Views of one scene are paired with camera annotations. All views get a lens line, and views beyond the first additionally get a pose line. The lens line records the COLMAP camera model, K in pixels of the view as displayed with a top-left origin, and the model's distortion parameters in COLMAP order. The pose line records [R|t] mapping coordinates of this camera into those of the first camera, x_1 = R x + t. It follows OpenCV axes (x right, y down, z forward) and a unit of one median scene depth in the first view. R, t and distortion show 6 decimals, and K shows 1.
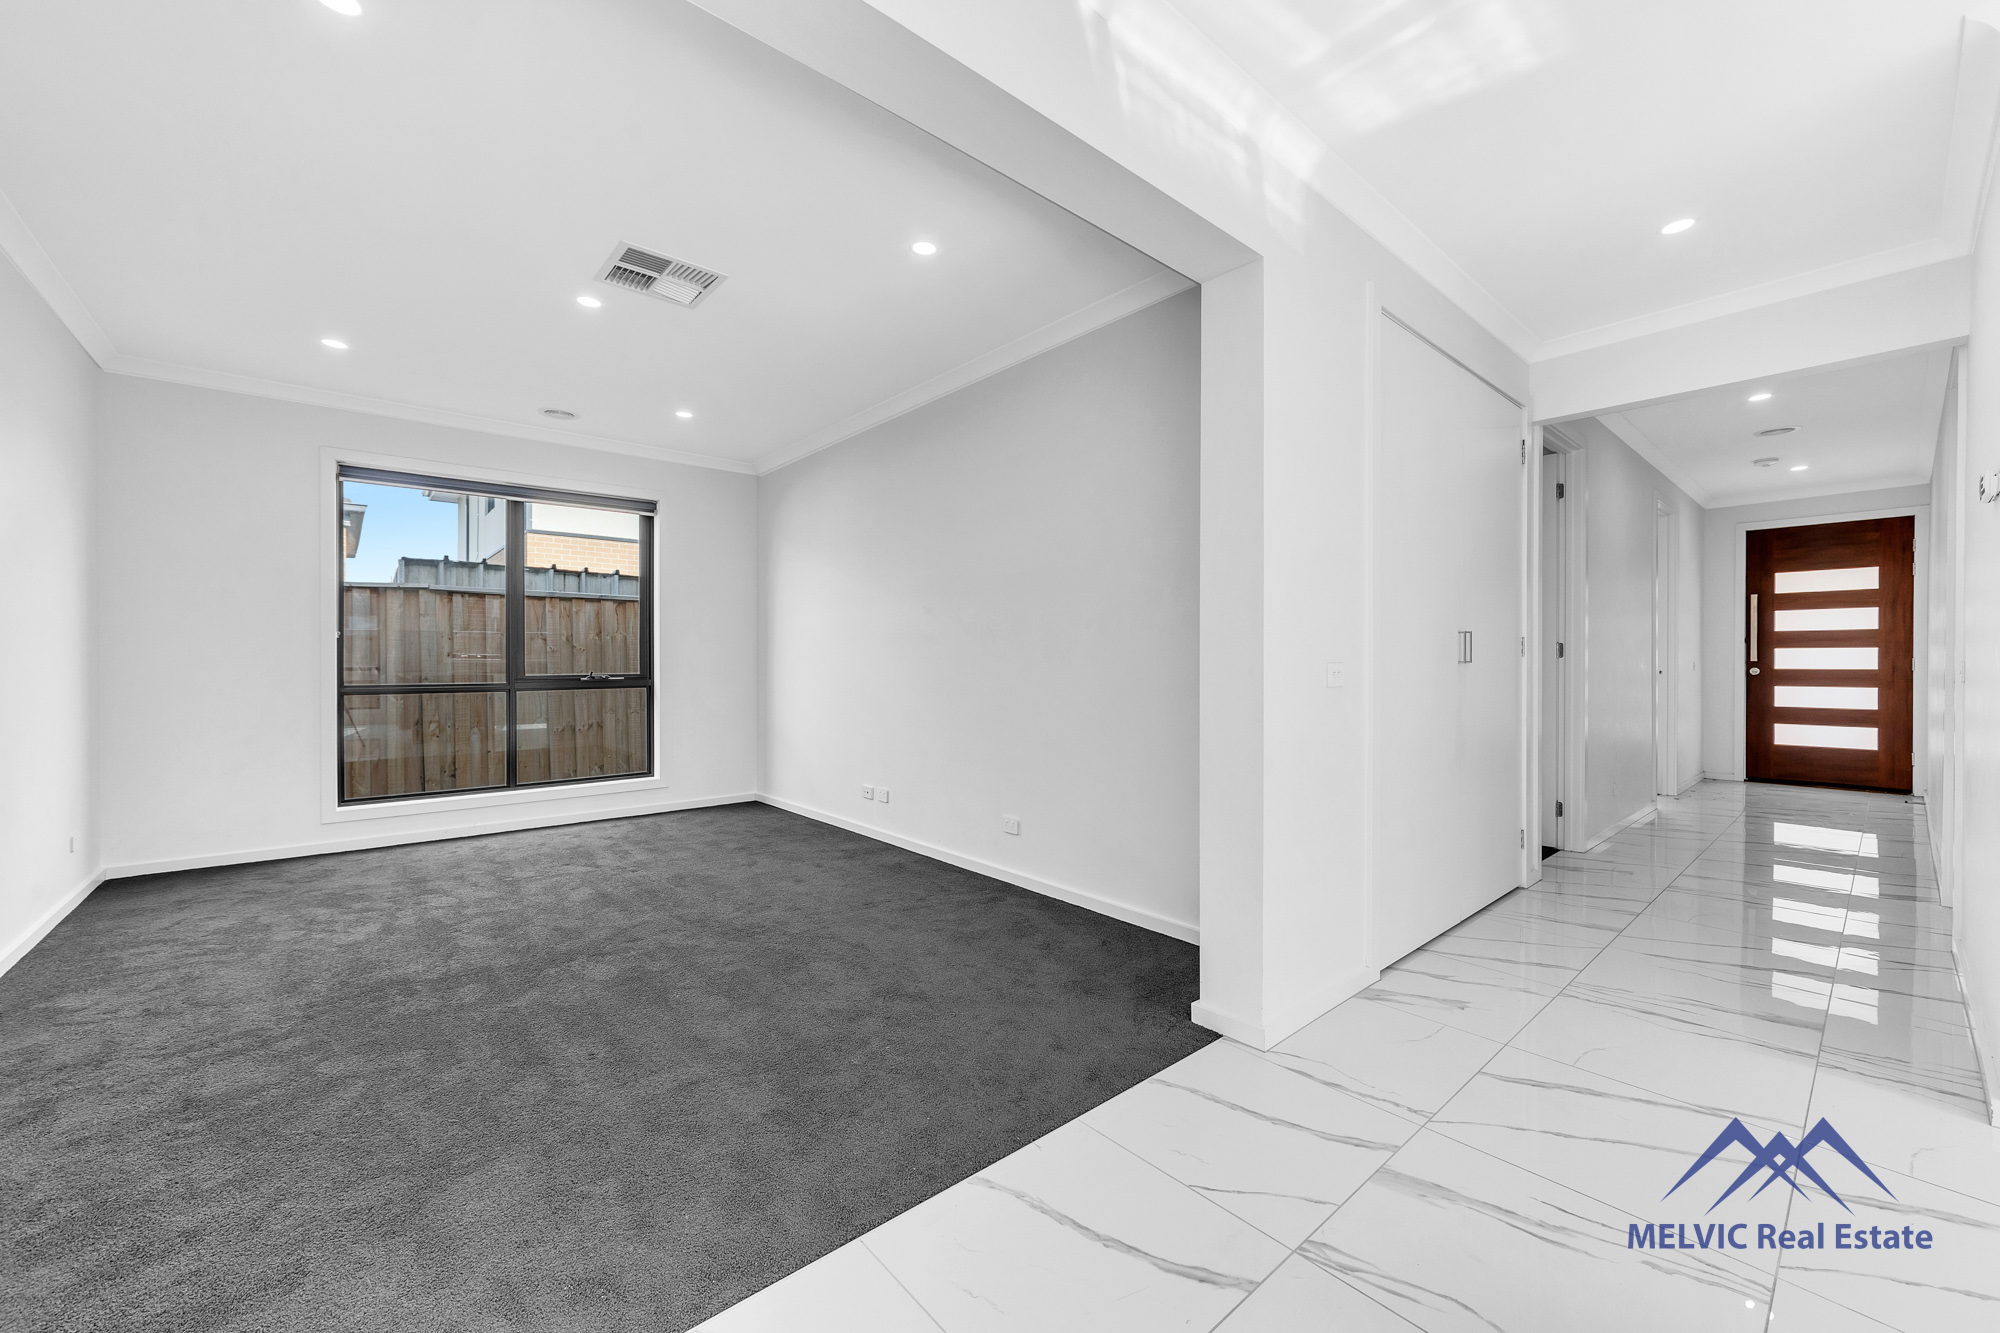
lens RADIAL K [[773.2, 0, 1002.0], [0, 773.2, 664.6], [0, 0, 1]] dist [0.002532, 0.000158]
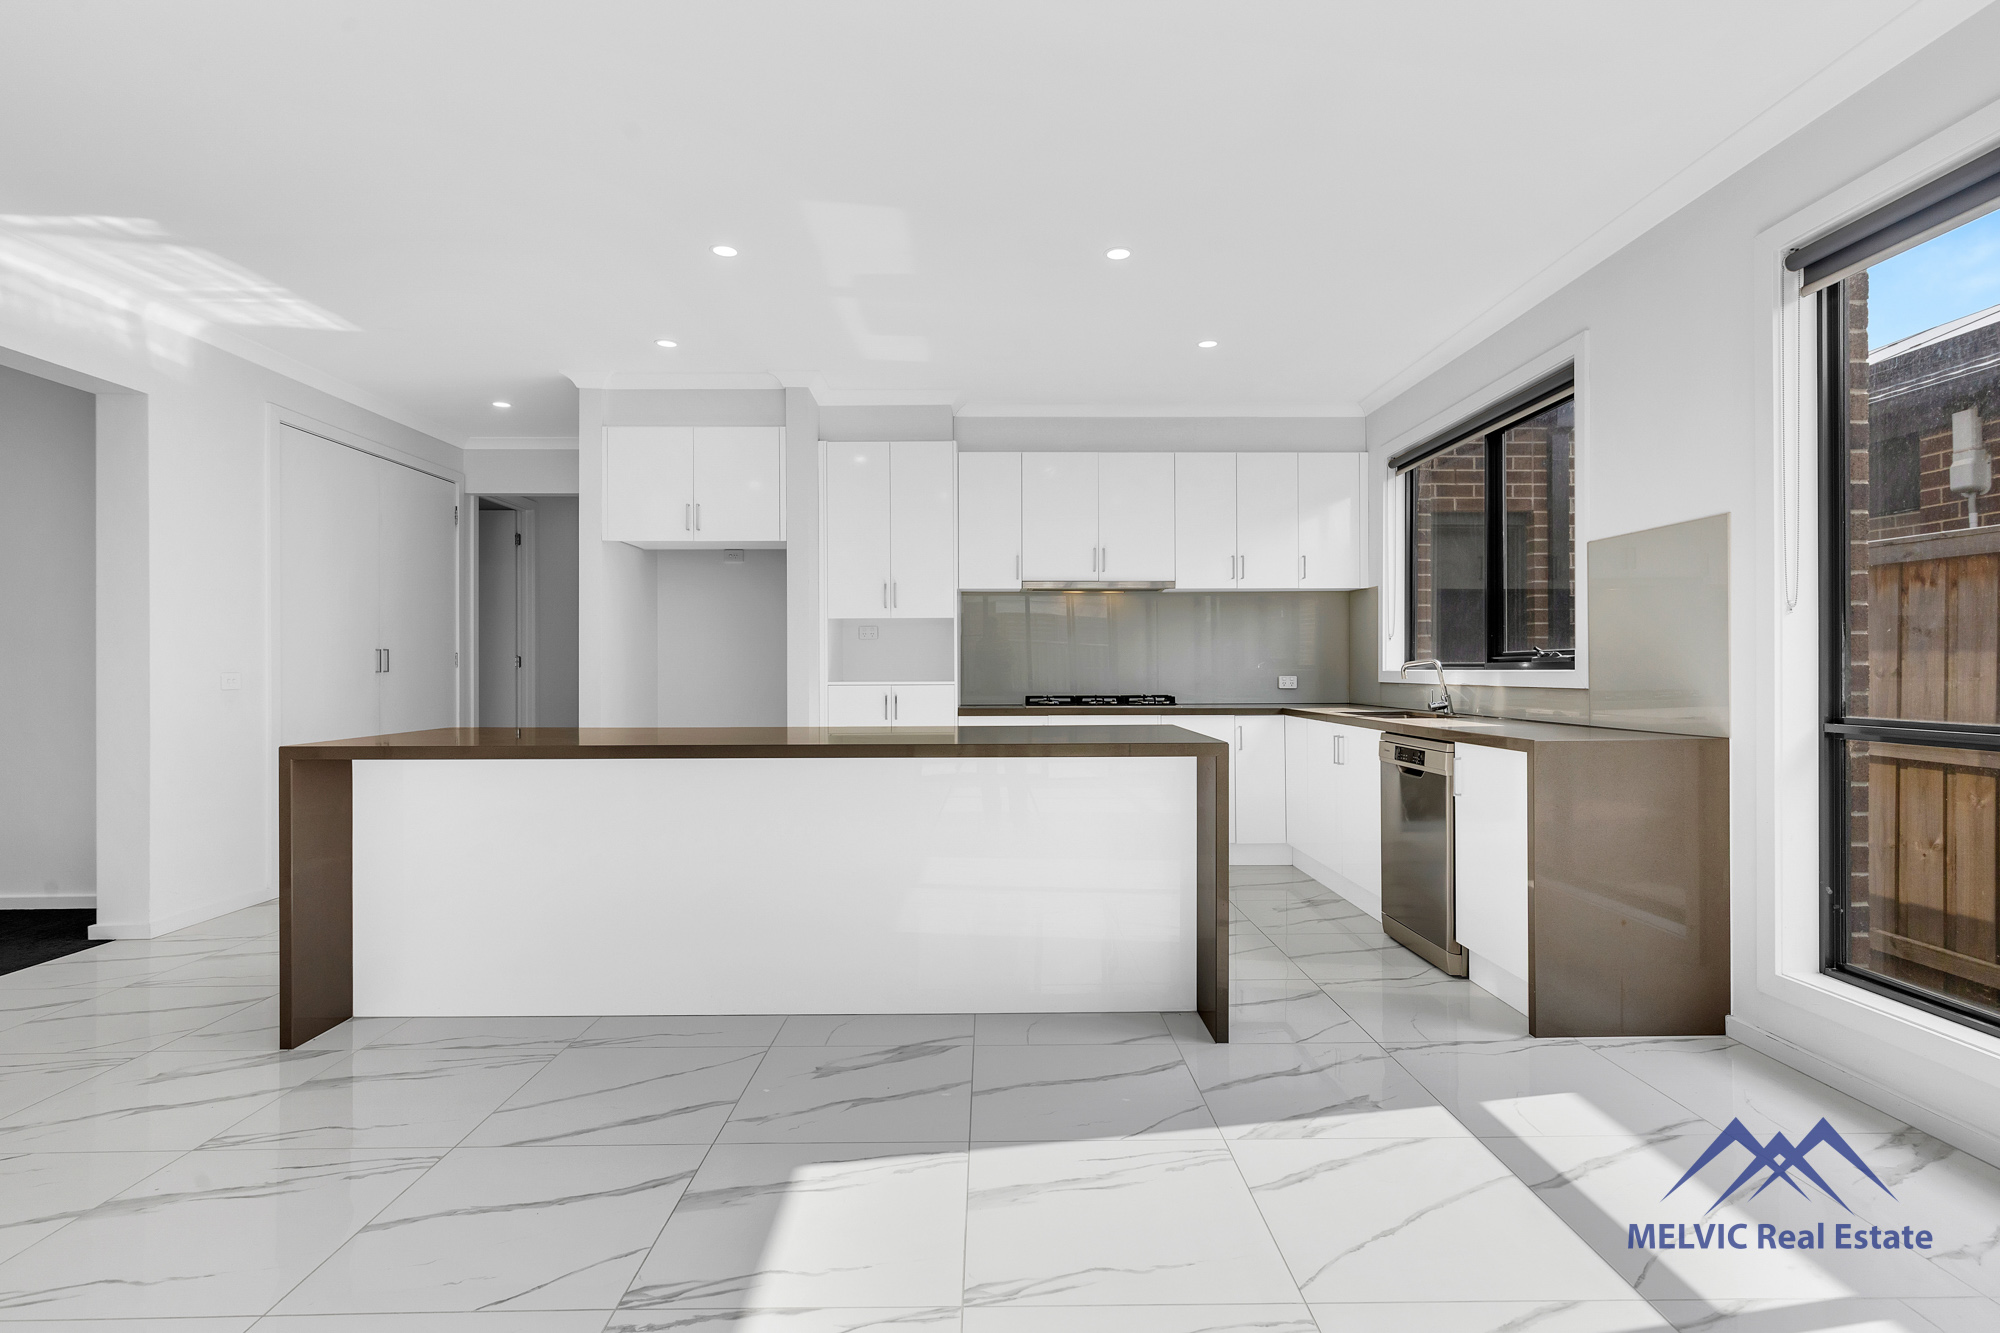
lens RADIAL K [[975.0, 0, 1007.7], [0, 975.0, 665.0], [0, 0, 1]] dist [0.004019, -0.000296]
pose [[0.642023, -0.000811, 0.766685, -0.010692], [0.006944, 0.999965, -0.004757, 0.000814], [-0.766654, 0.008378, 0.642006, -0.463887]]
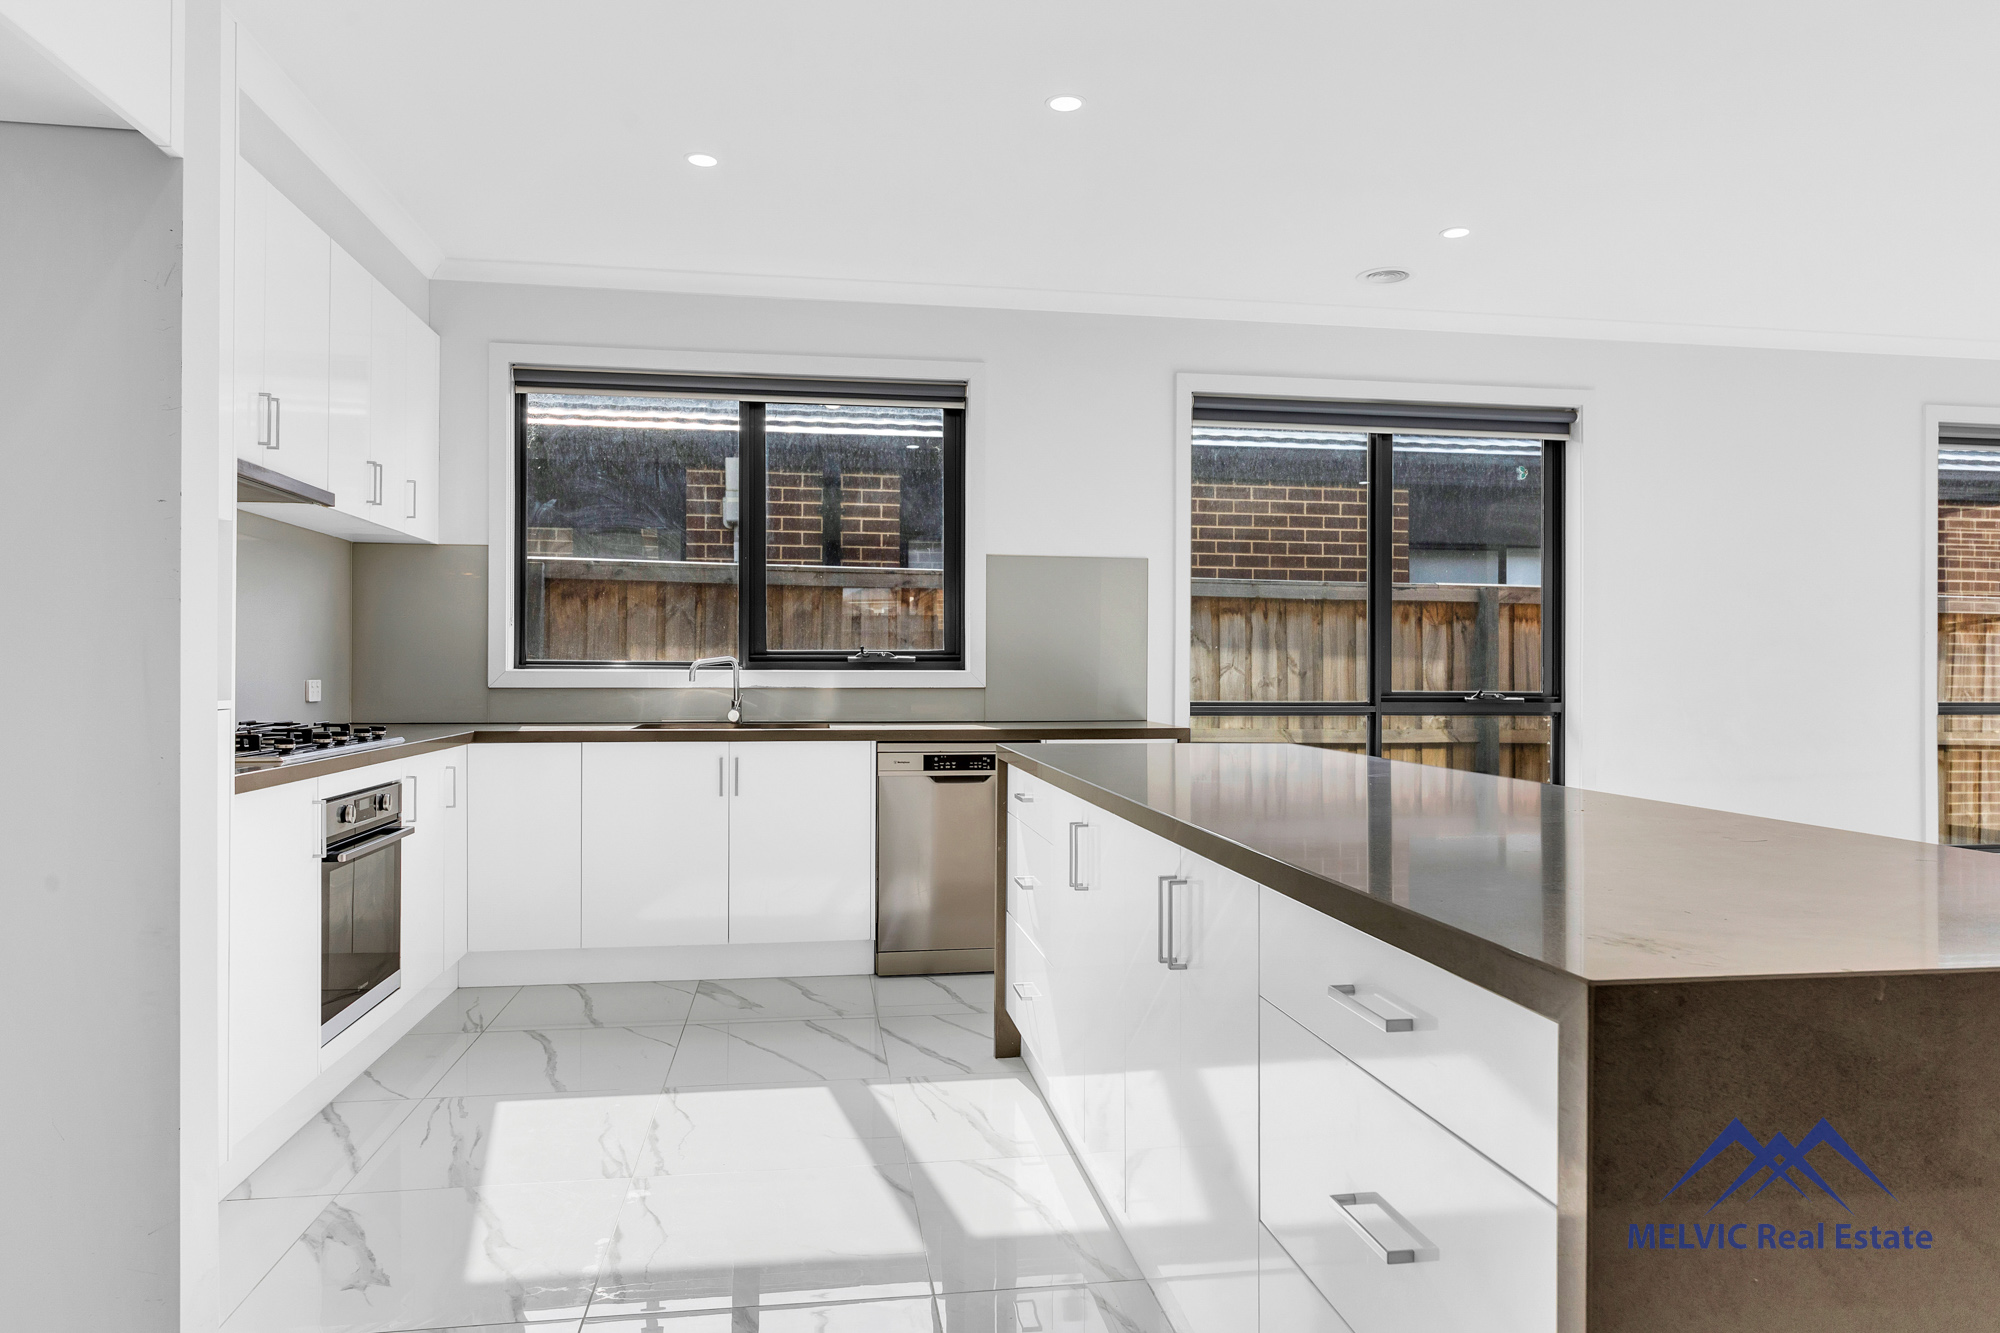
lens RADIAL K [[1240.0, 0, 994.9], [0, 1240.0, 669.4], [0, 0, 1]] dist [-0.003325, -0.000549]
pose [[-0.841954, -0.005134, 0.539525, 0.196565], [-0.002824, 0.999983, 0.005109, -0.001210], [-0.539542, 0.002778, -0.841954, 0.267534]]
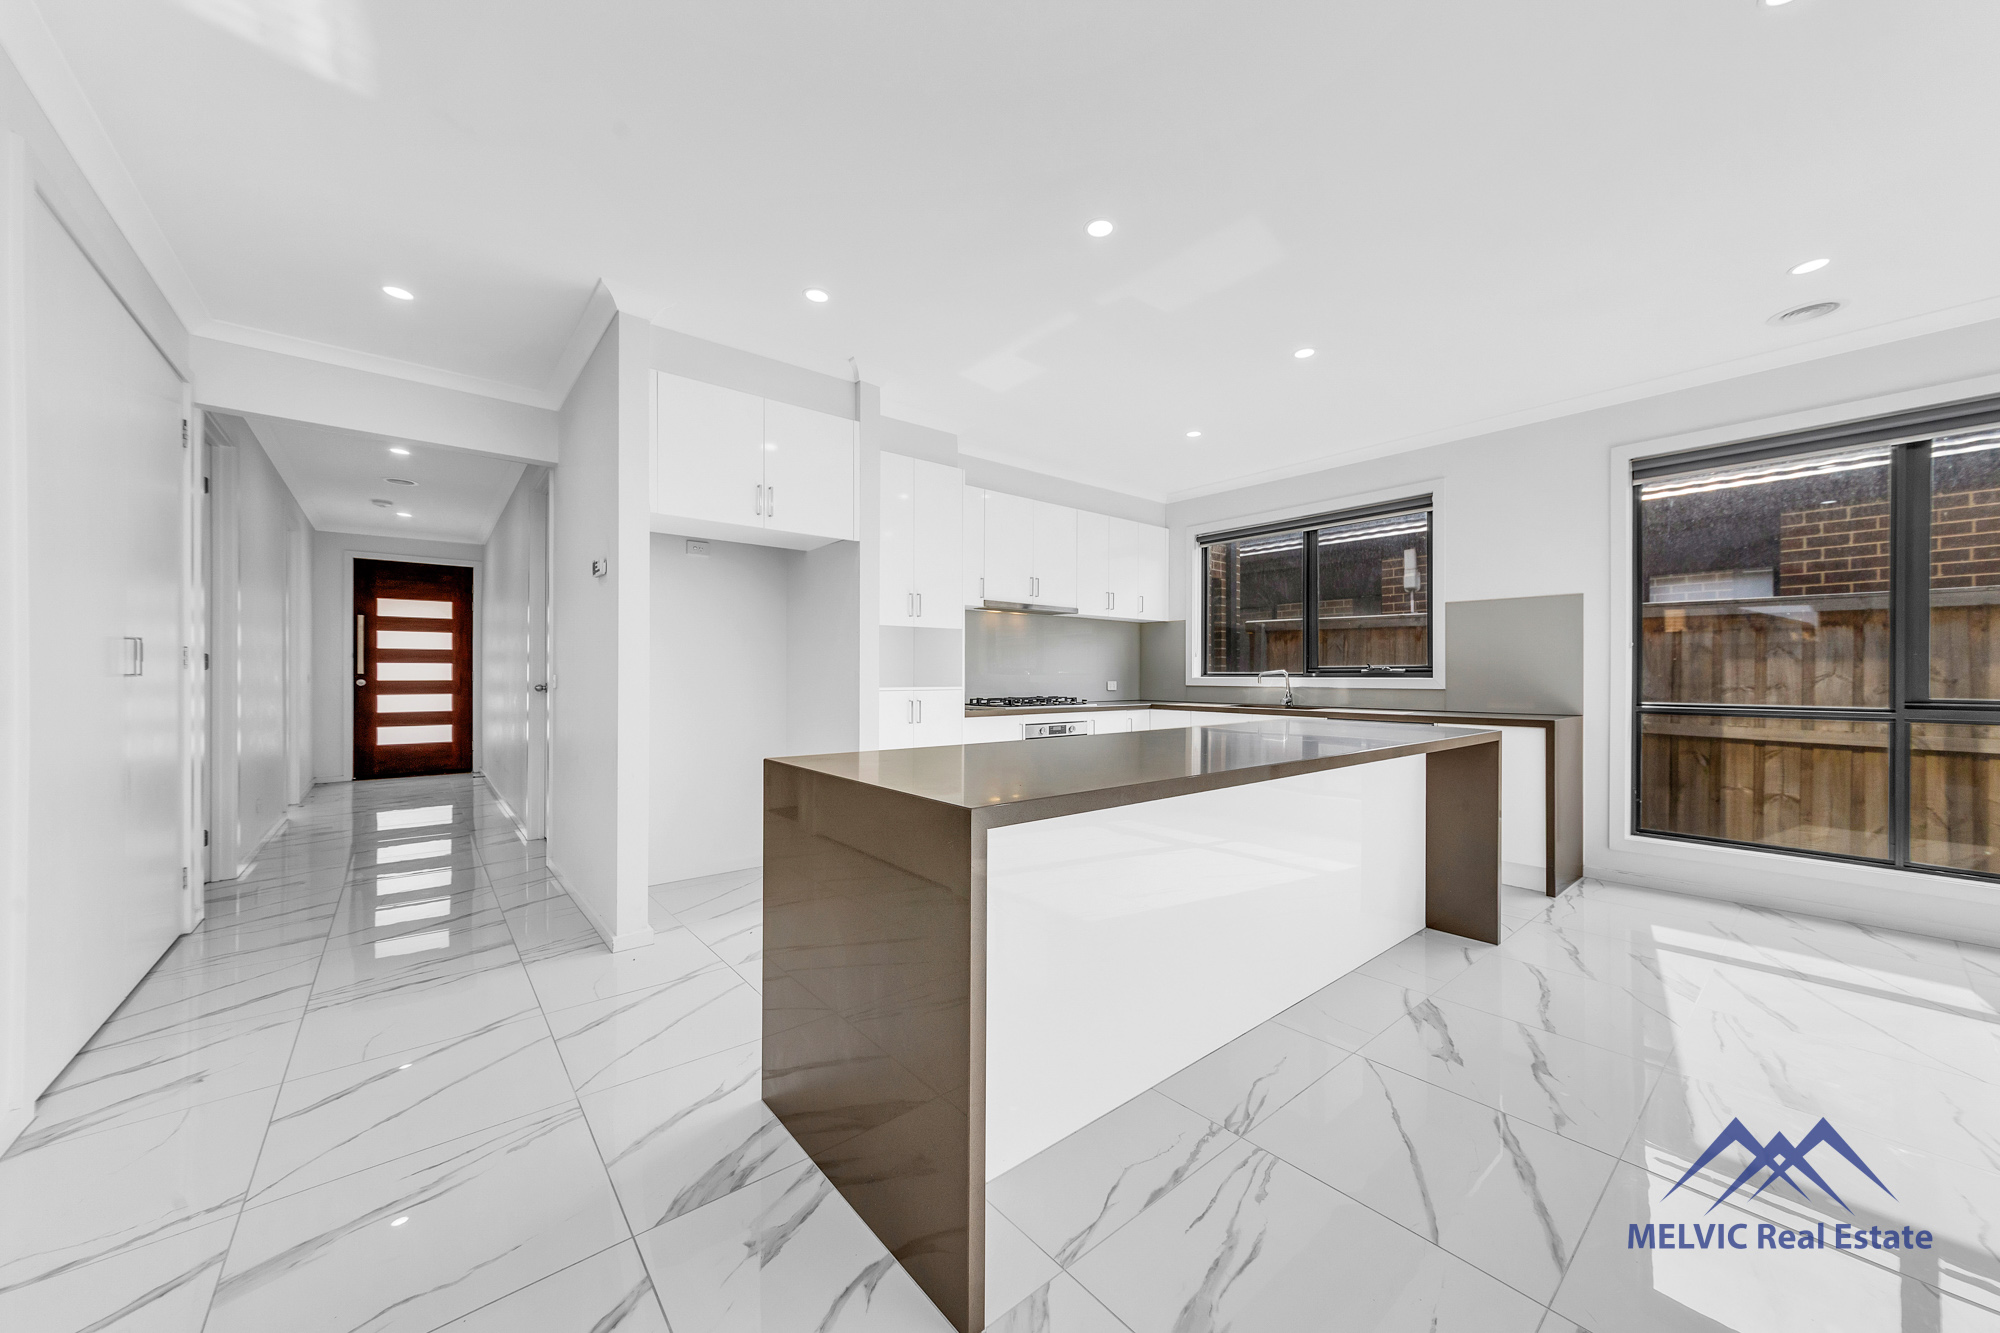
lens RADIAL K [[706.3, 0, 1009.5], [0, 706.3, 671.0], [0, 0, 1]] dist [0.011451, -0.000751]
pose [[0.016700, 0.005297, 0.999847, -0.063927], [0.002423, 0.999983, -0.005338, -0.000479], [-0.999858, 0.002512, 0.016687, 0.032701]]
